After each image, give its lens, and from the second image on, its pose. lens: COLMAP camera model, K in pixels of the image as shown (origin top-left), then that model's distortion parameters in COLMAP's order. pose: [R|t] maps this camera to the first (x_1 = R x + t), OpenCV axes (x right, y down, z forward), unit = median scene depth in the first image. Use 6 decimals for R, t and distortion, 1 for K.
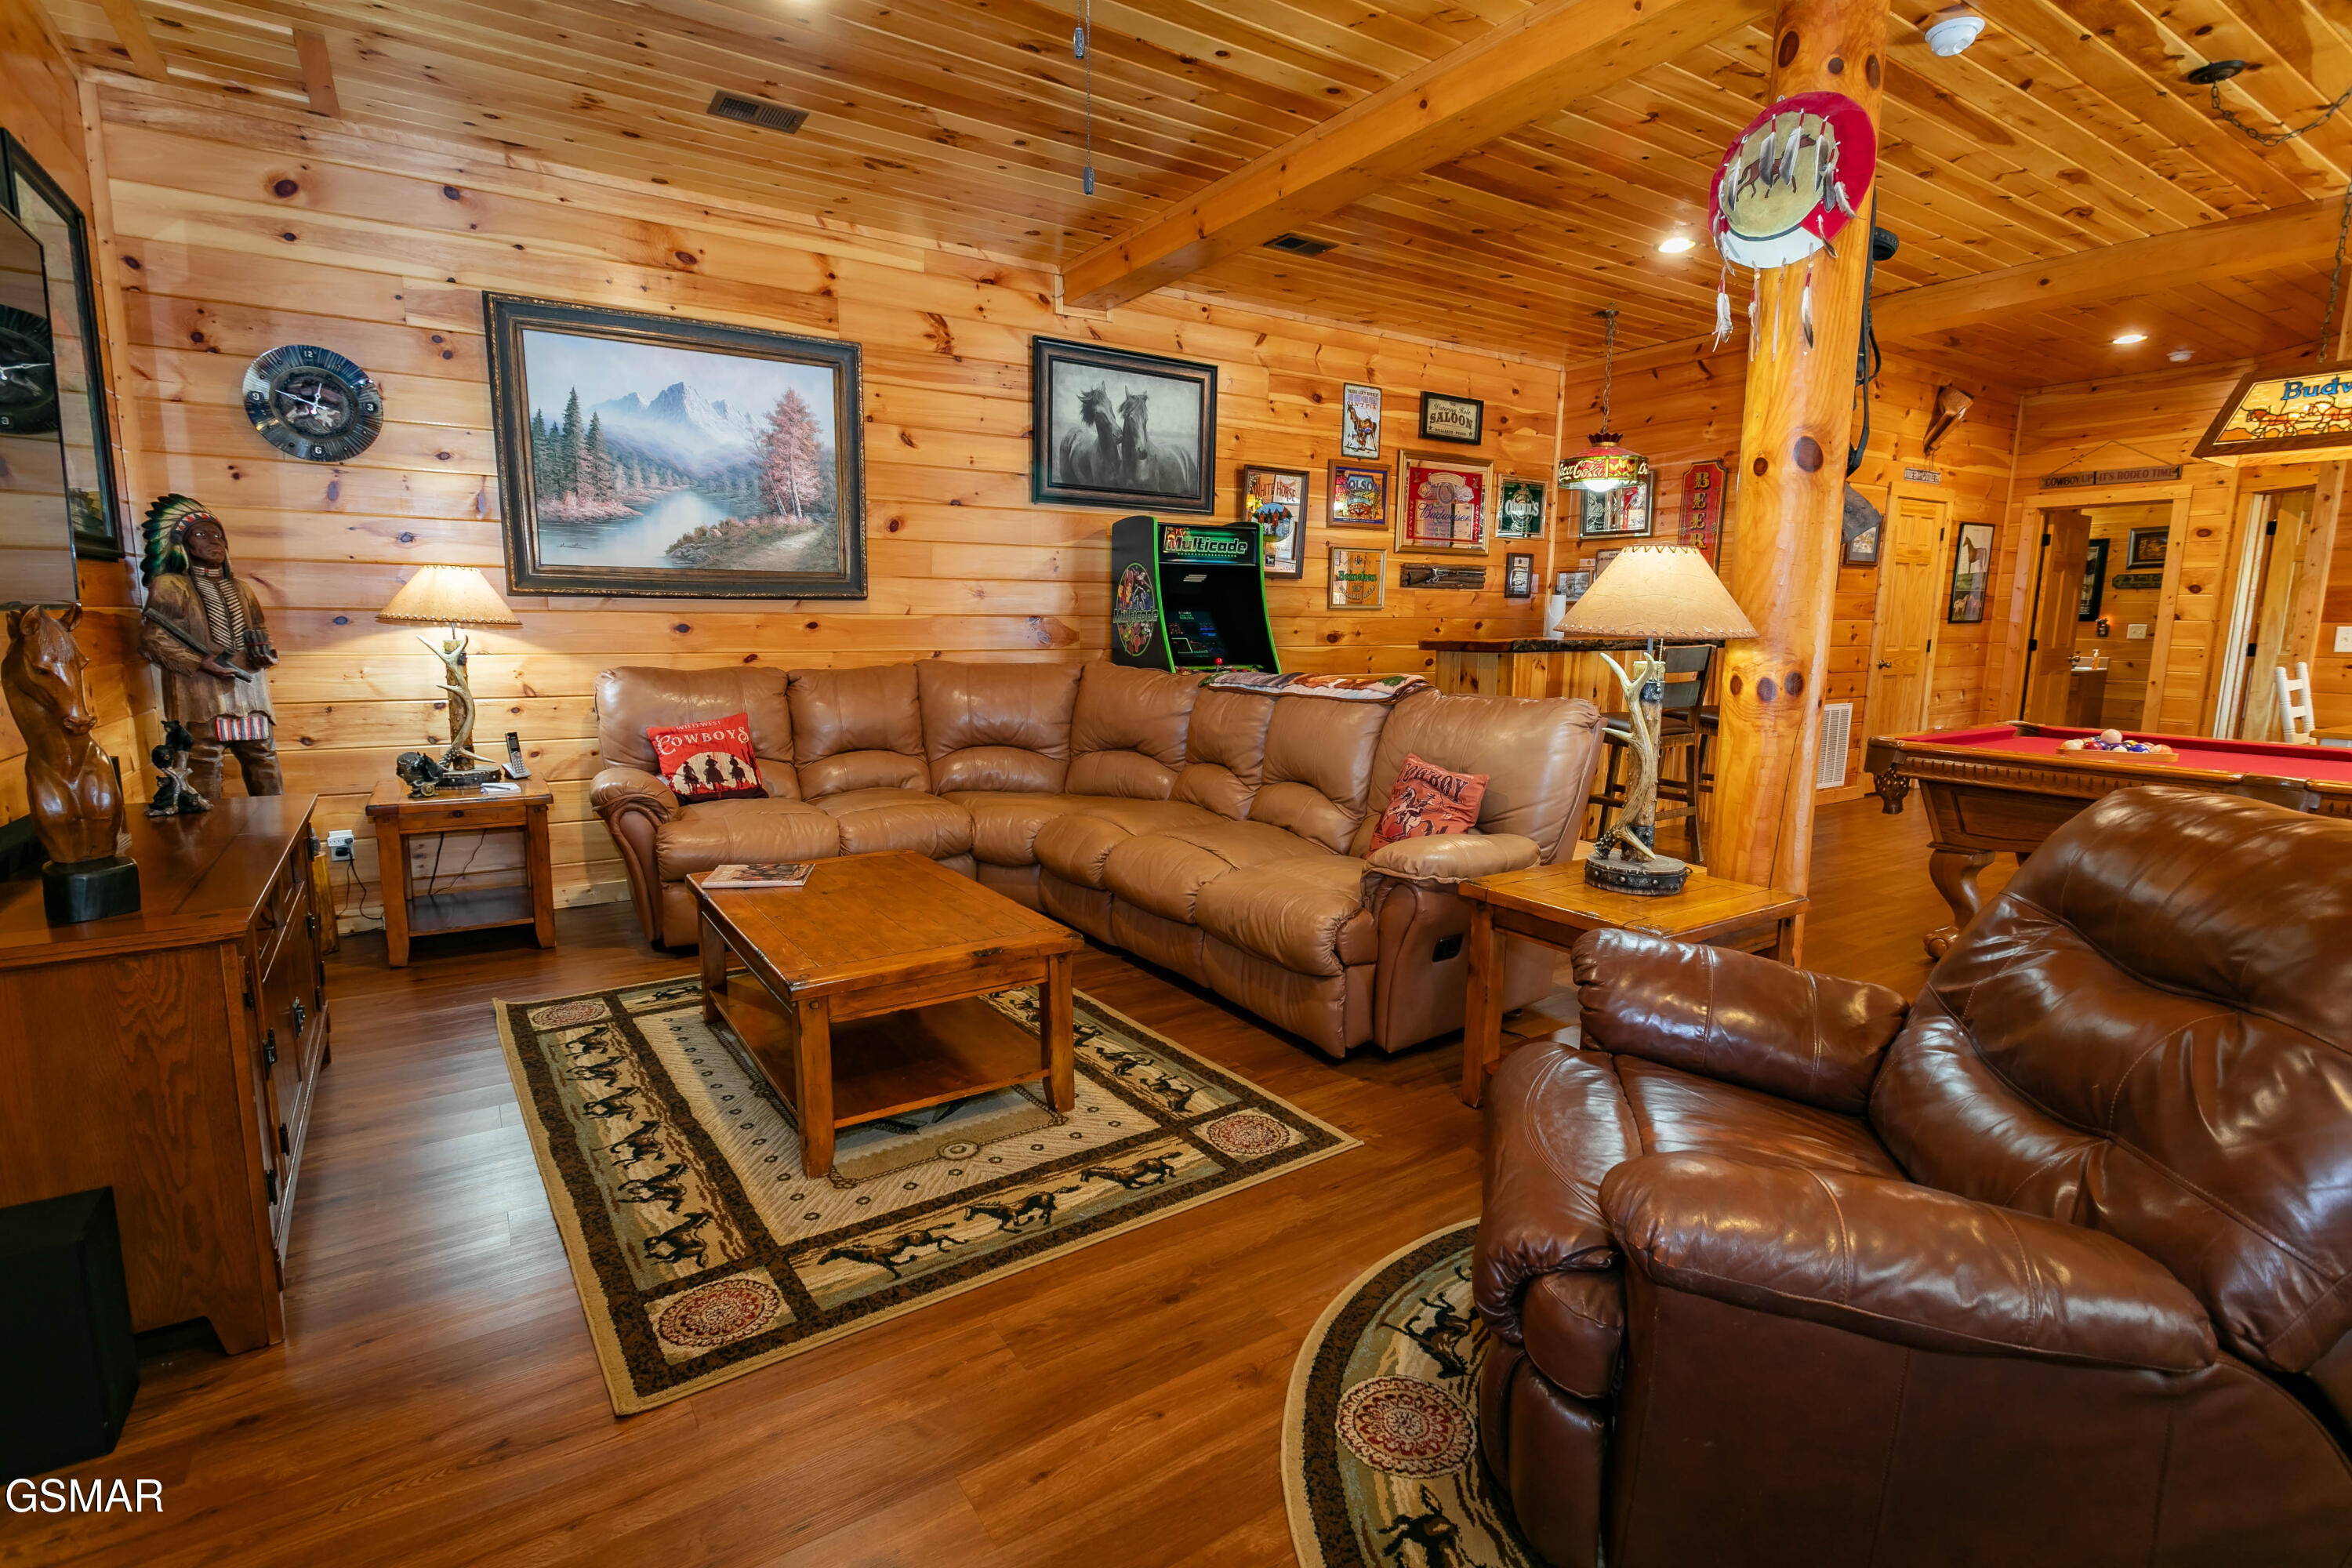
lens RADIAL K [[1106.1, 0, 1168.3], [0, 1106.1, 783.1], [0, 0, 1]] dist [0.001025, 0.002023]
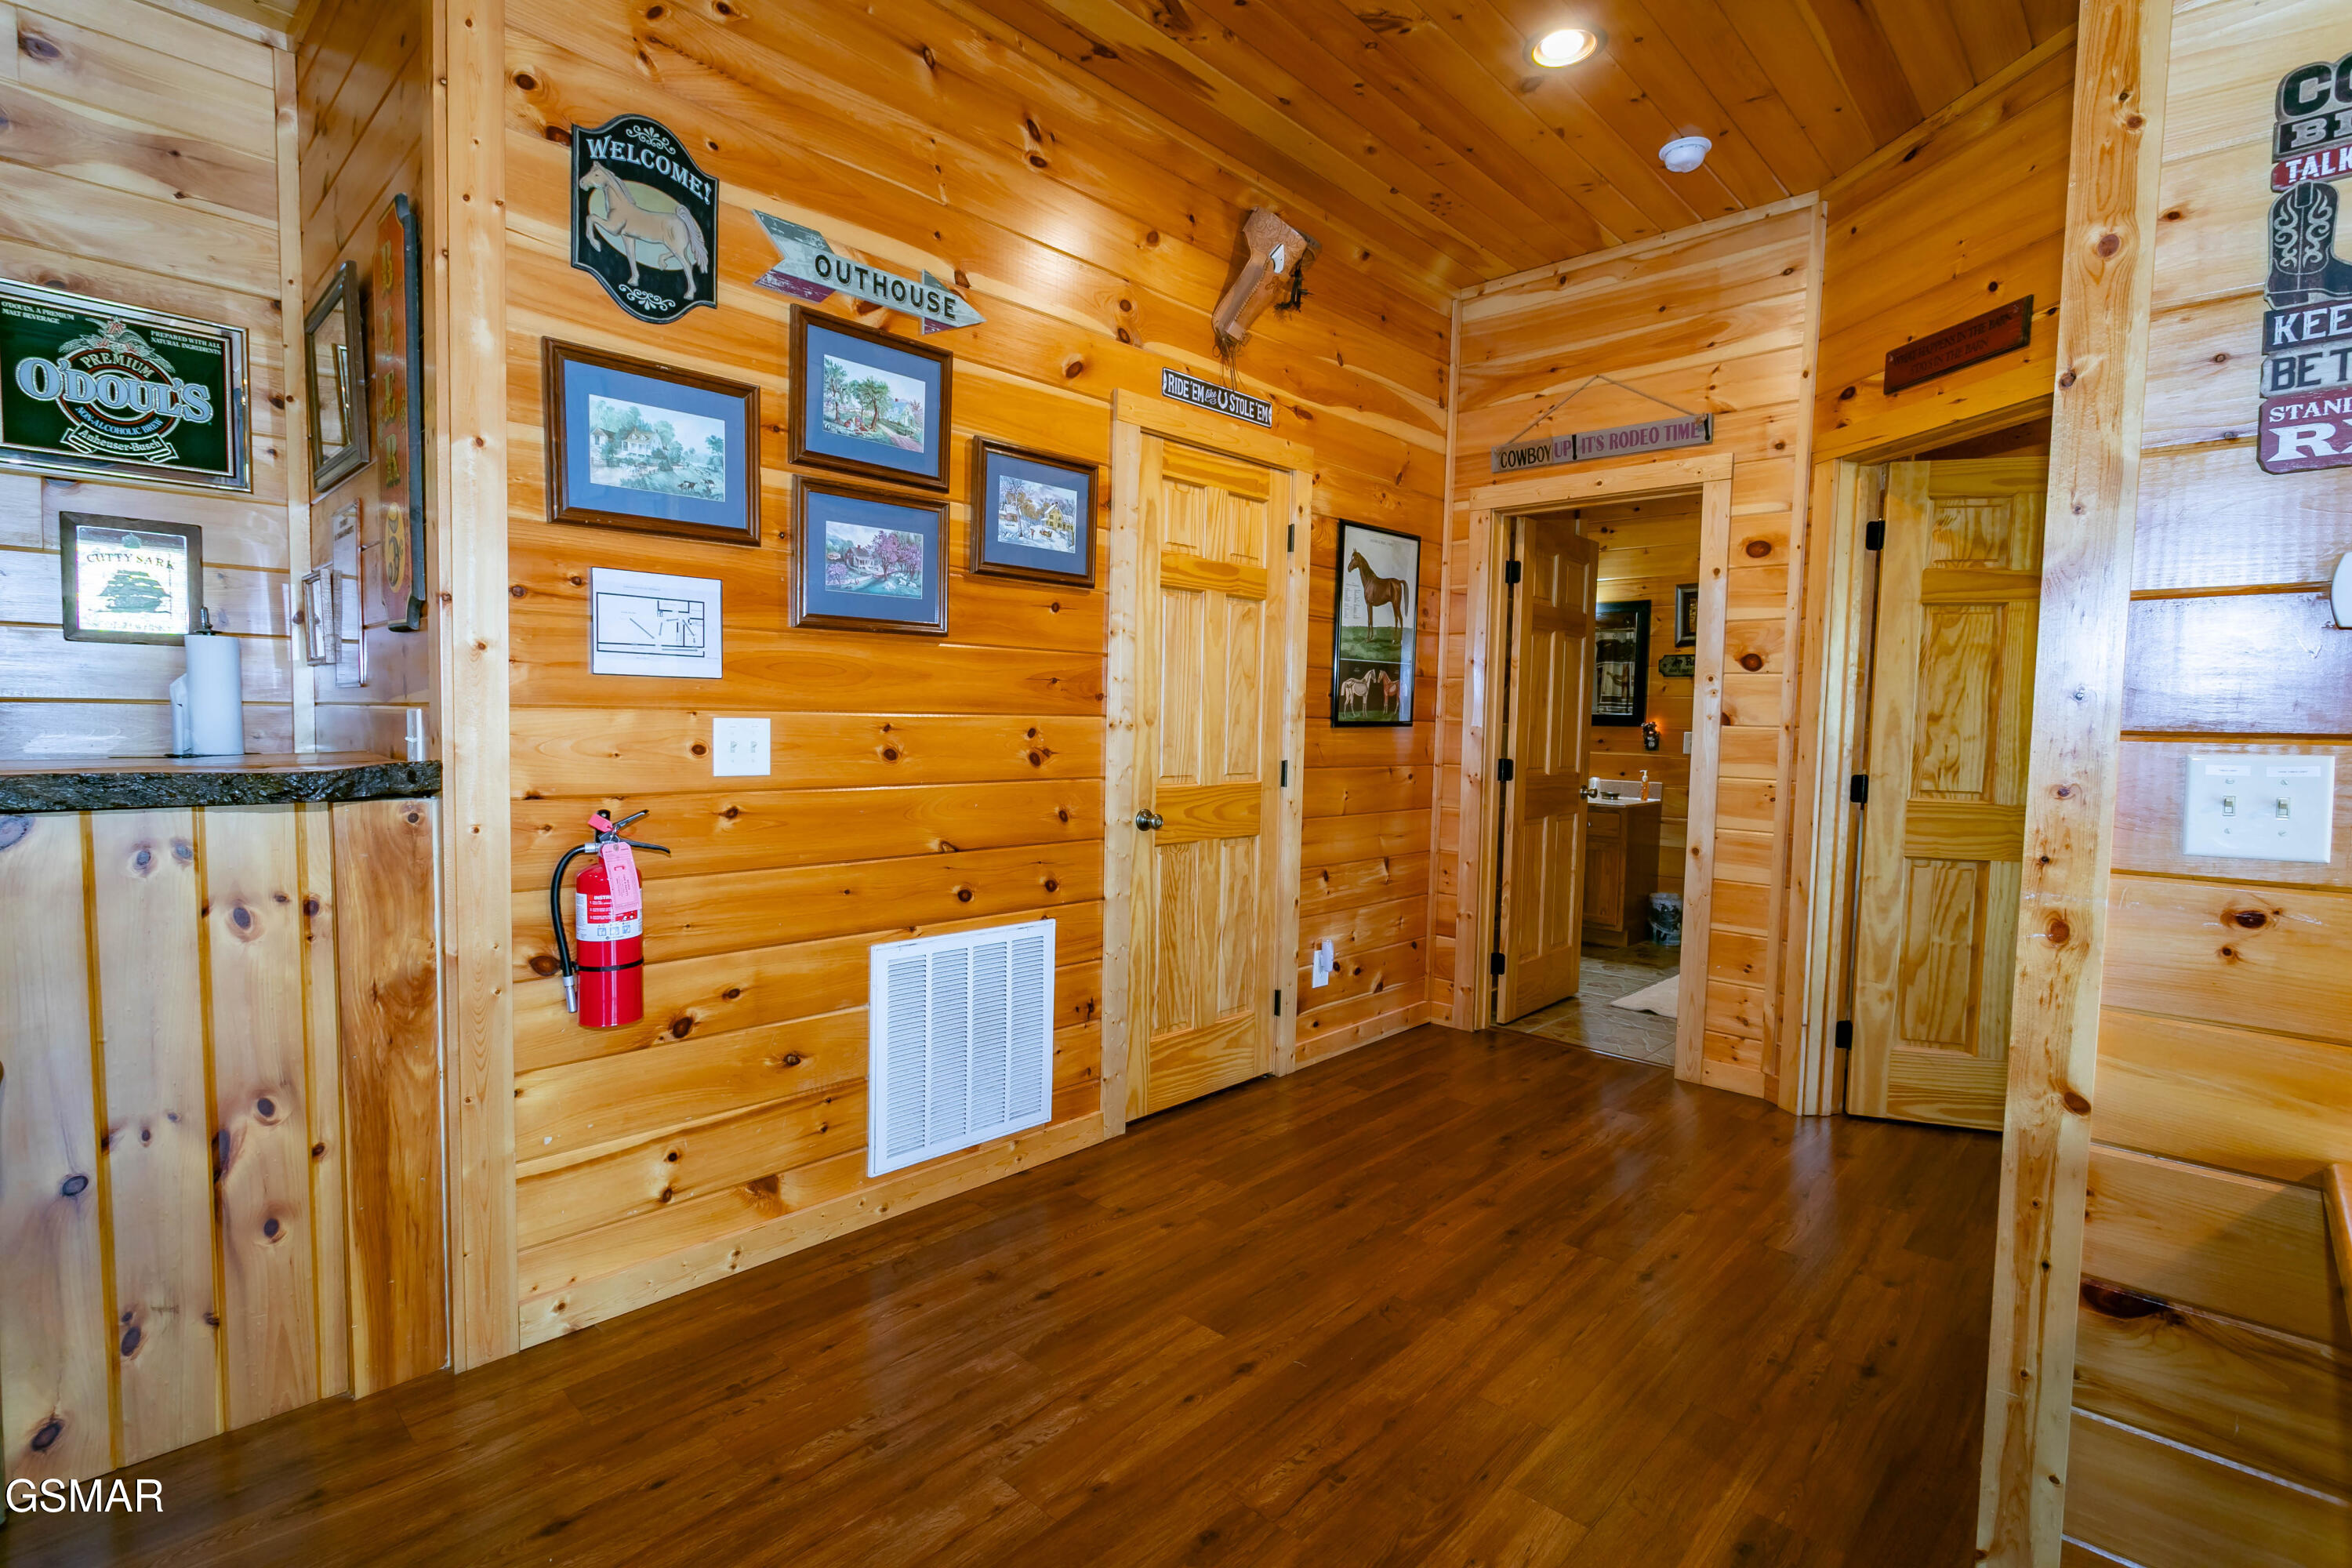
lens RADIAL K [[1106.1, 0, 1165.0], [0, 1106.1, 780.7], [0, 0, 1]] dist [0.001025, 0.002023]
pose [[0.973867, -0.001525, 0.227115, 0.634555], [0.021961, 0.995924, -0.087480, -0.097032], [-0.226056, 0.090182, 0.969931, 0.665172]]
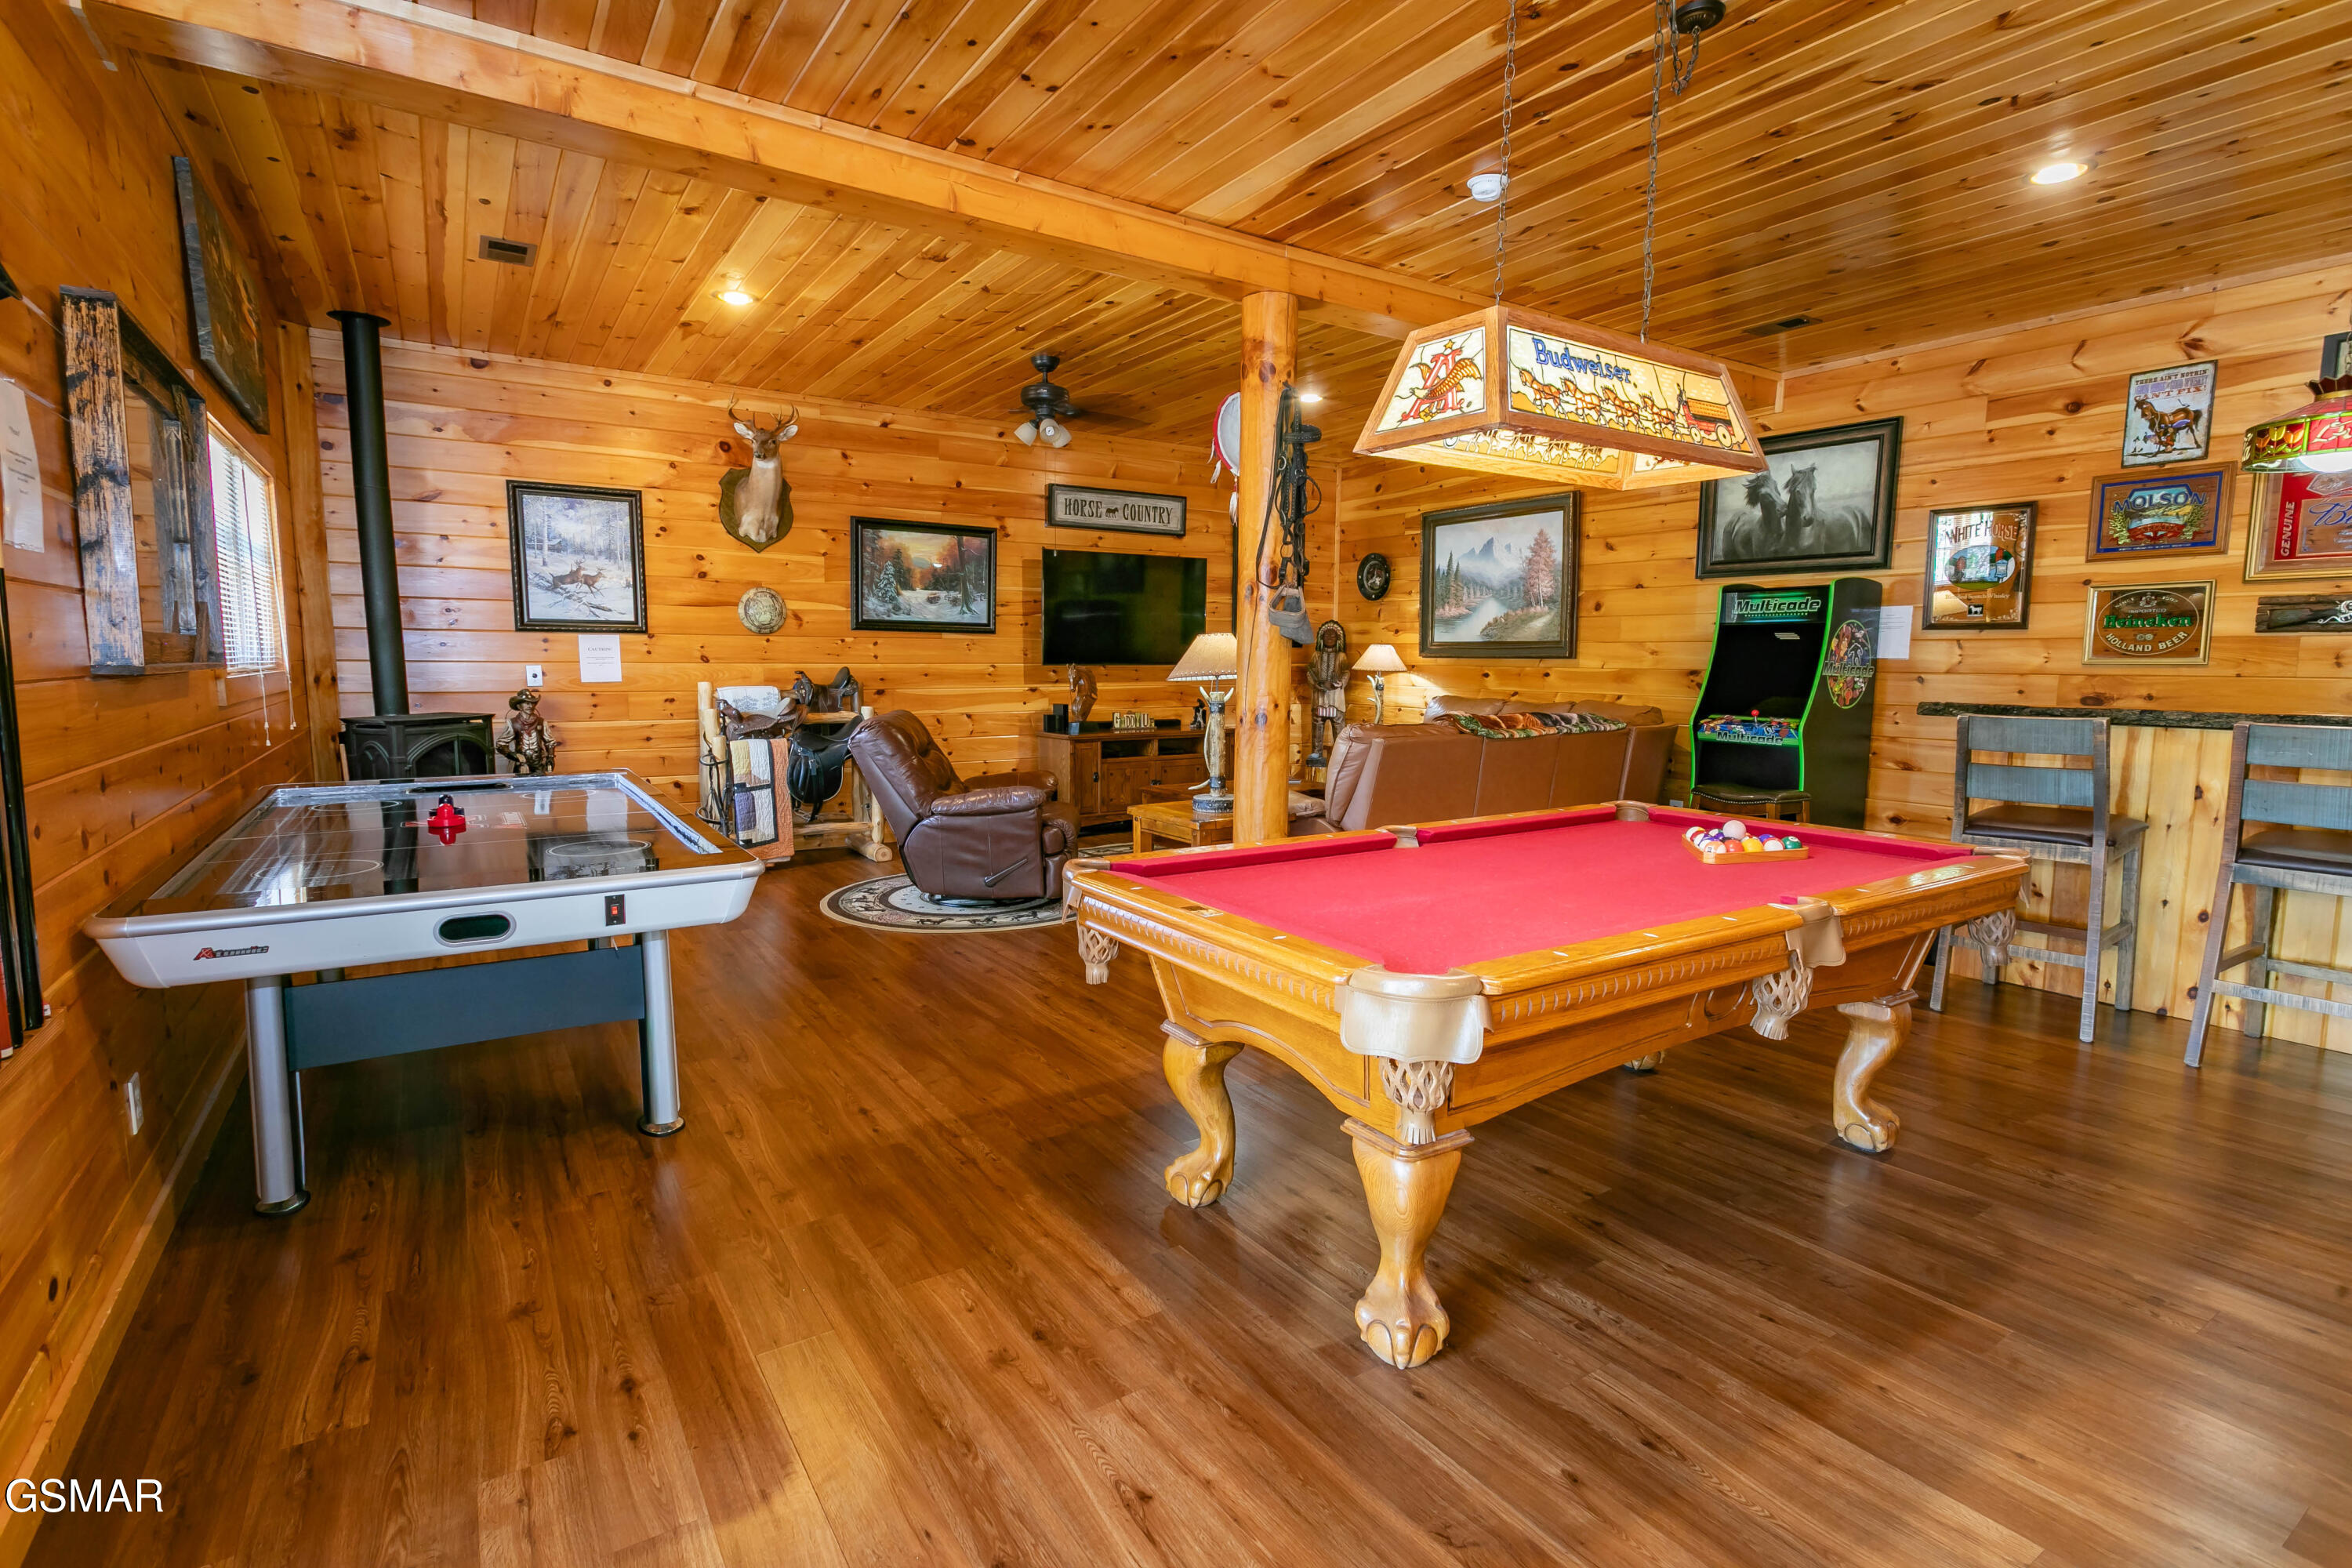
lens RADIAL K [[1106.1, 0, 1168.1], [0, 1106.1, 782.3], [0, 0, 1]] dist [0.001025, 0.002023]
pose [[0.000783, 0.107370, -0.994219, 0.943558], [-0.154111, 0.982355, 0.105968, -0.058161], [0.988053, 0.153137, 0.017316, 0.356253]]
